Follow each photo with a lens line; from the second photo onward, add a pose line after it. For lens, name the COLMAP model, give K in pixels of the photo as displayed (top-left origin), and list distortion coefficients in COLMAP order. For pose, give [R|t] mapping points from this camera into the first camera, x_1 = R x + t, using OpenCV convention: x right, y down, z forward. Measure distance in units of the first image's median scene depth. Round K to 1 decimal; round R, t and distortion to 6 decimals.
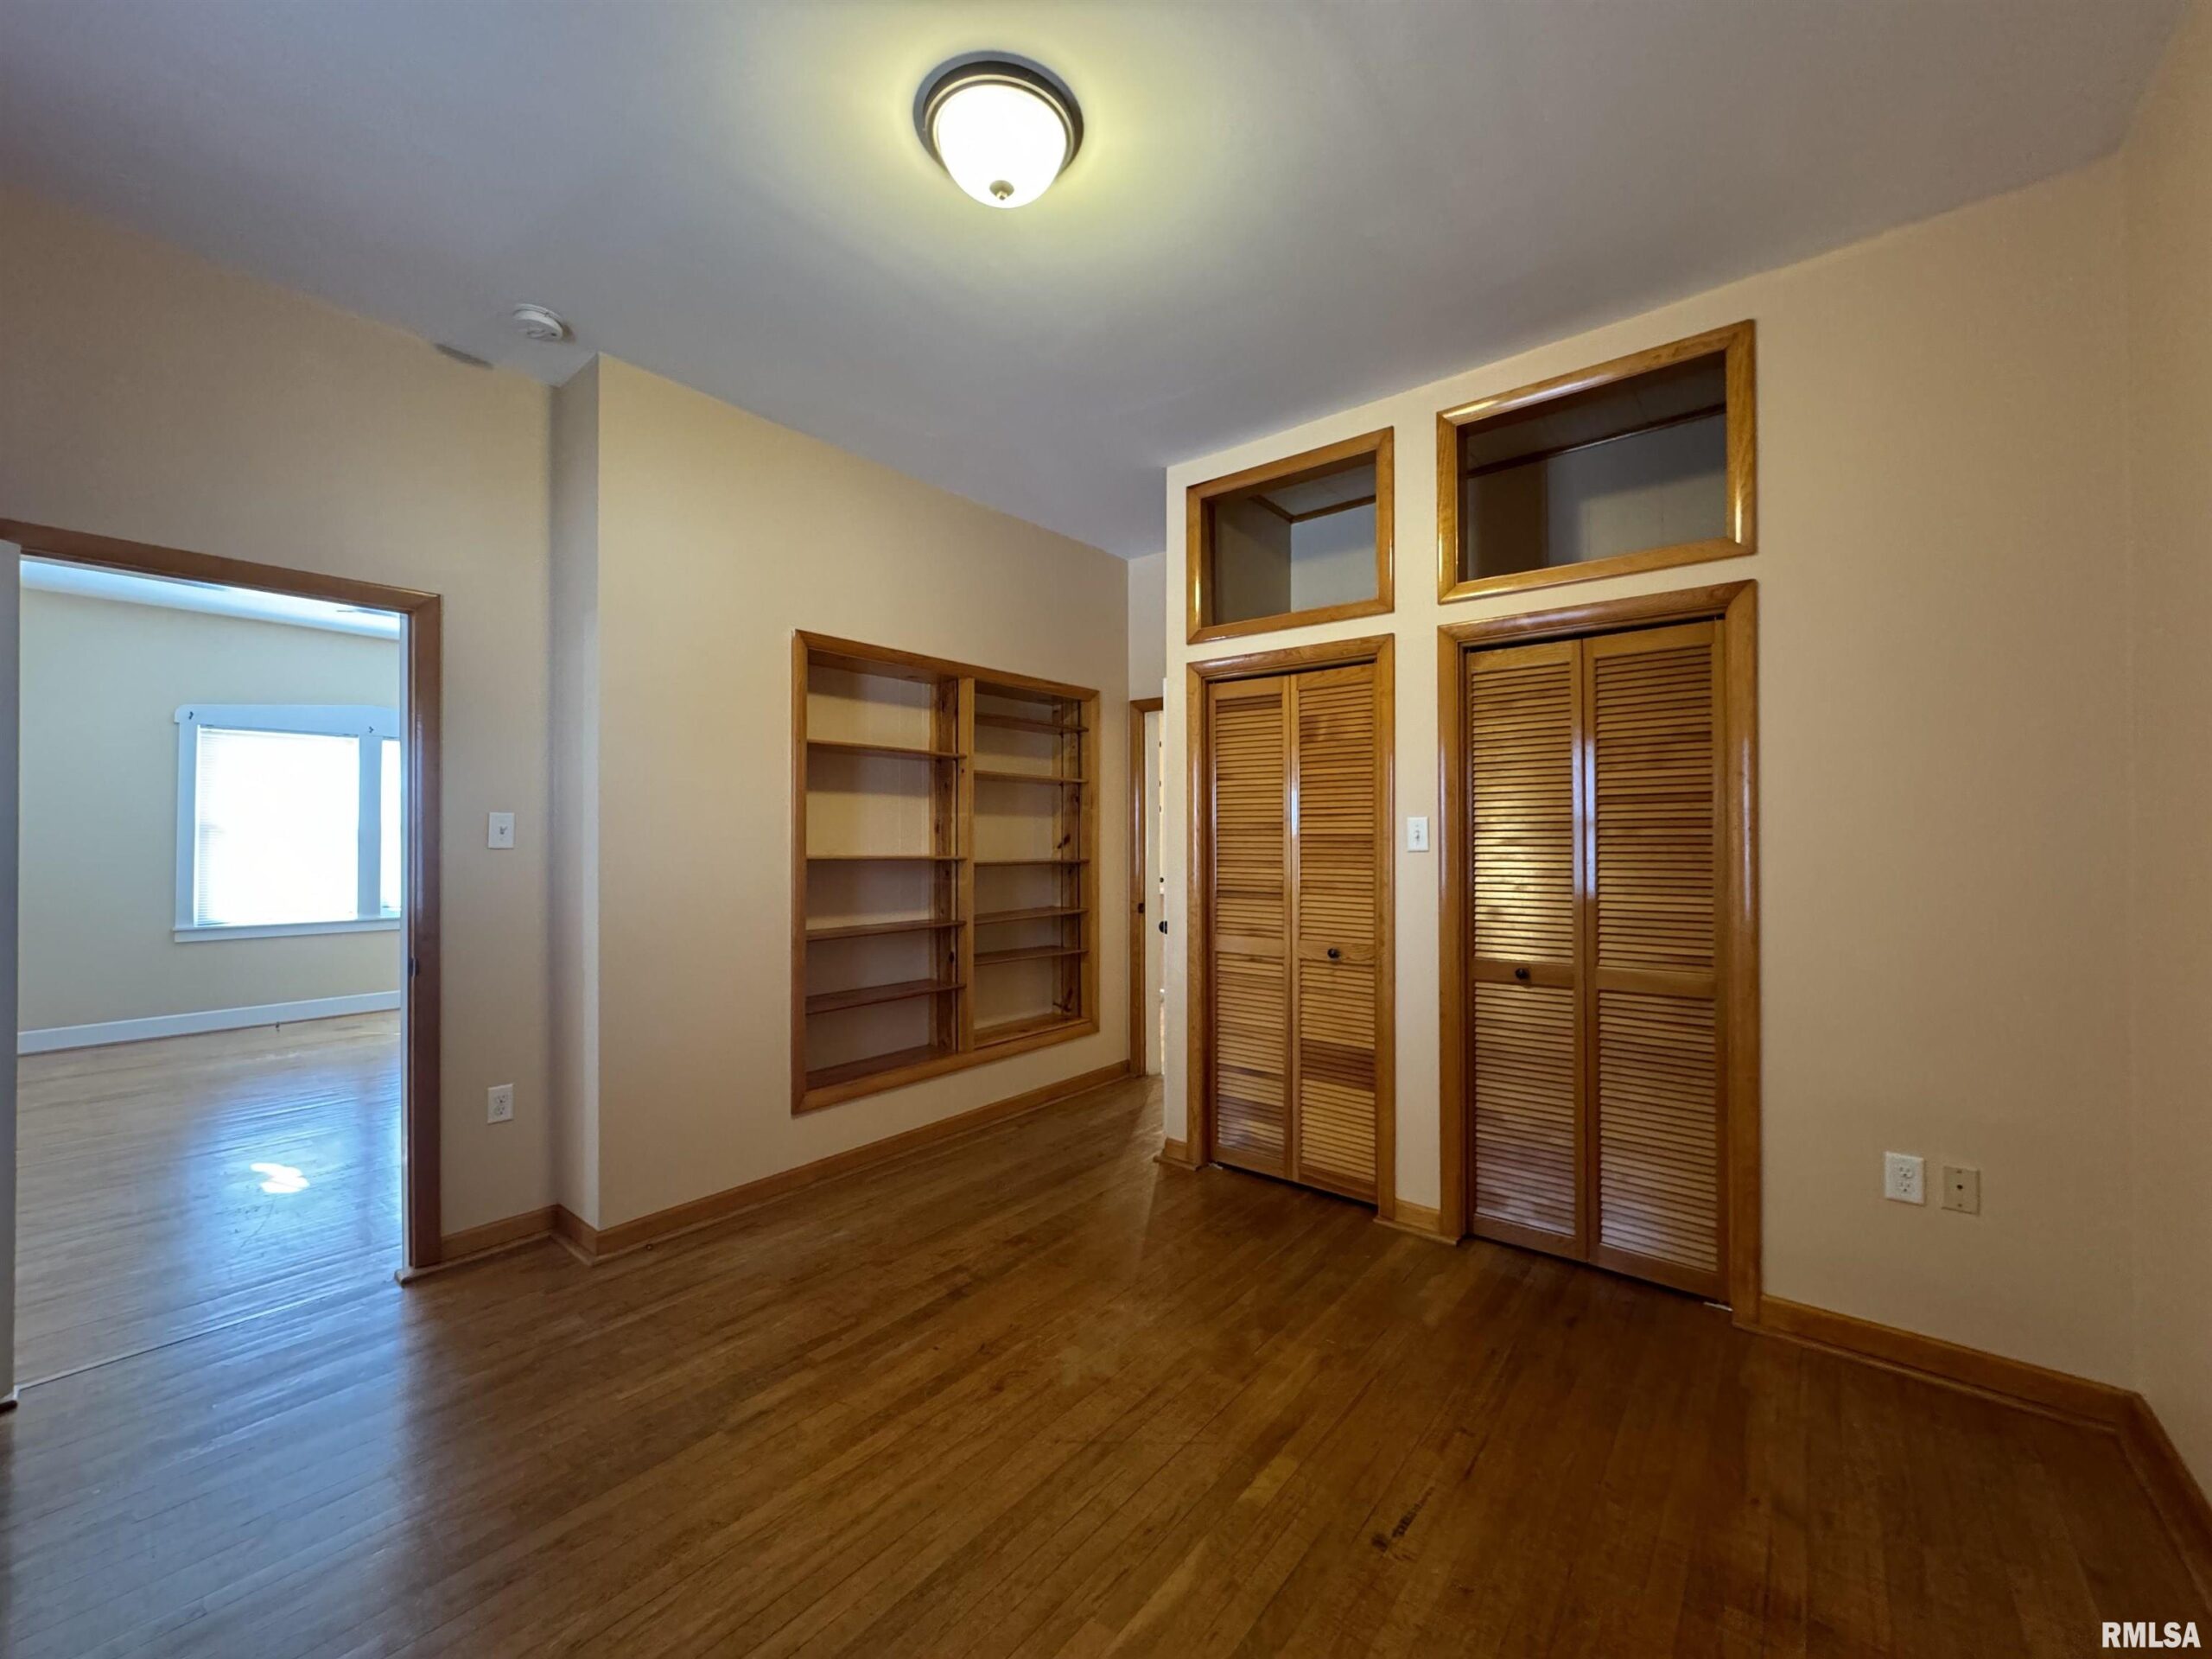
lens RADIAL K [[893.3, 0, 1103.3], [0, 893.3, 831.6], [0, 0, 1]] dist [0.000773, 0.000047]
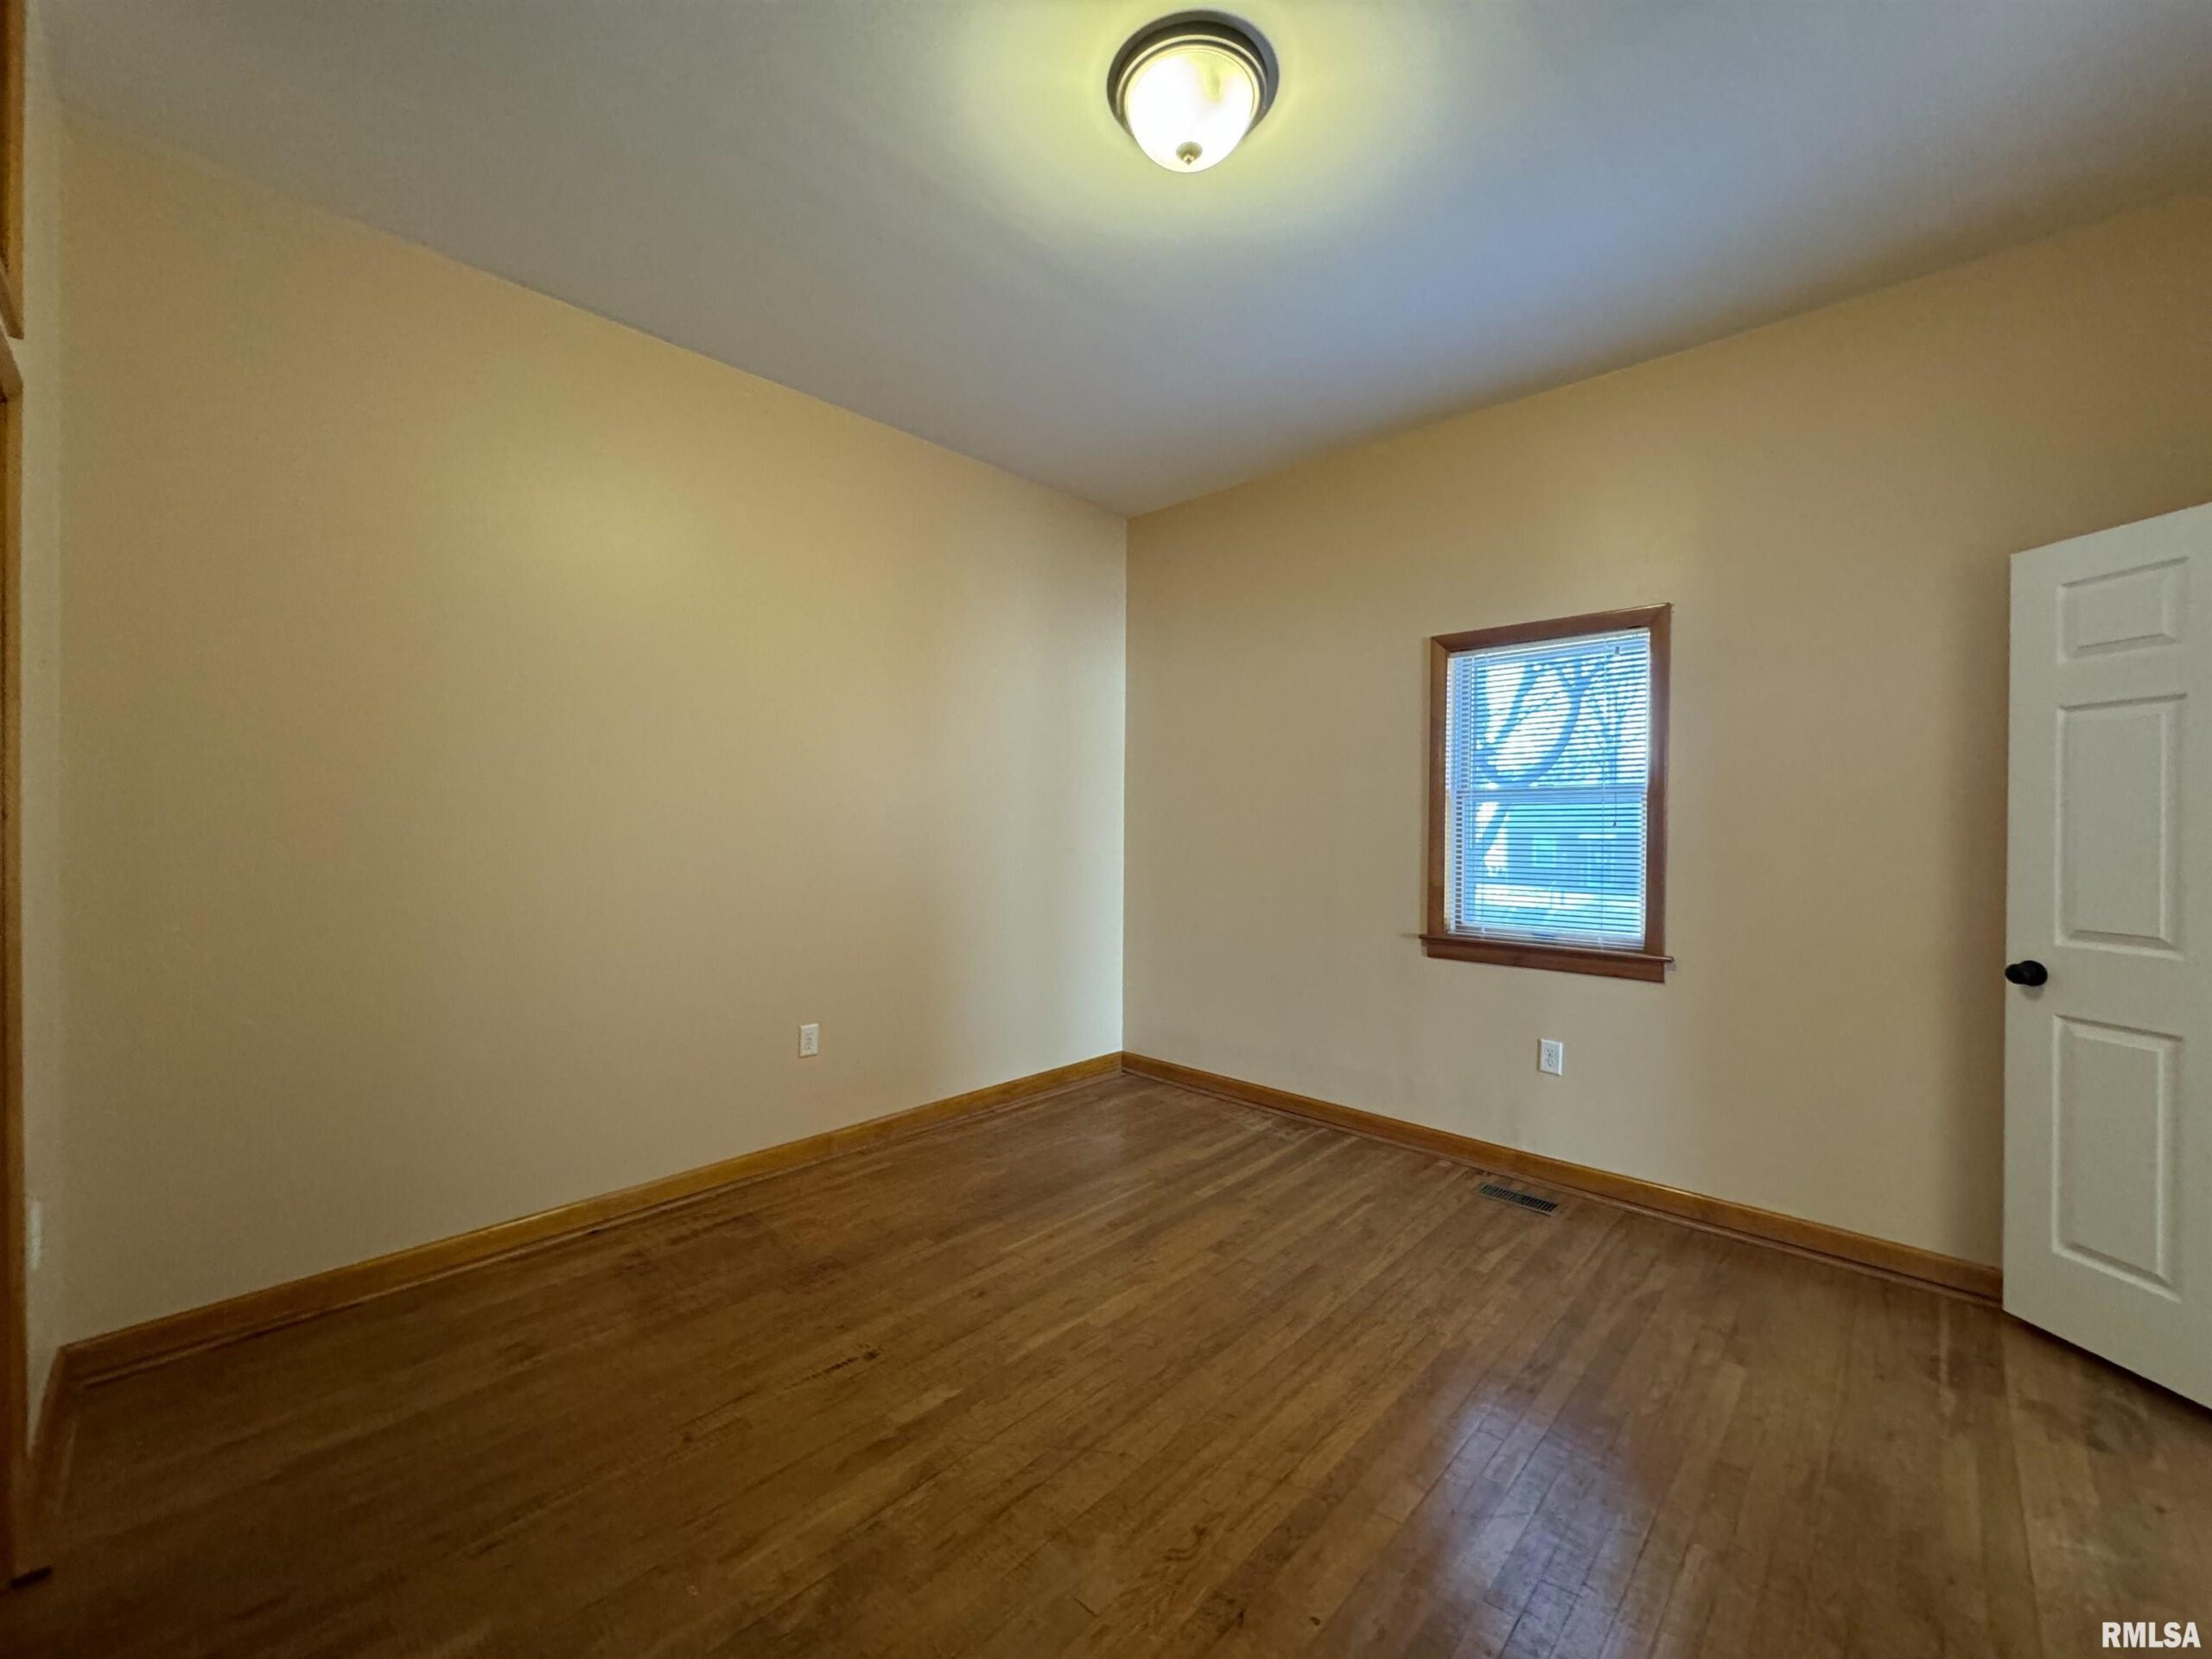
lens RADIAL K [[893.3, 0, 1107.9], [0, 893.3, 824.6], [0, 0, 1]] dist [0.000773, 0.000047]
pose [[-0.997345, -0.005193, 0.072632, -0.103261], [-0.005314, 0.999985, -0.001461, 0.028107], [-0.072623, -0.001843, -0.997358, 1.975386]]
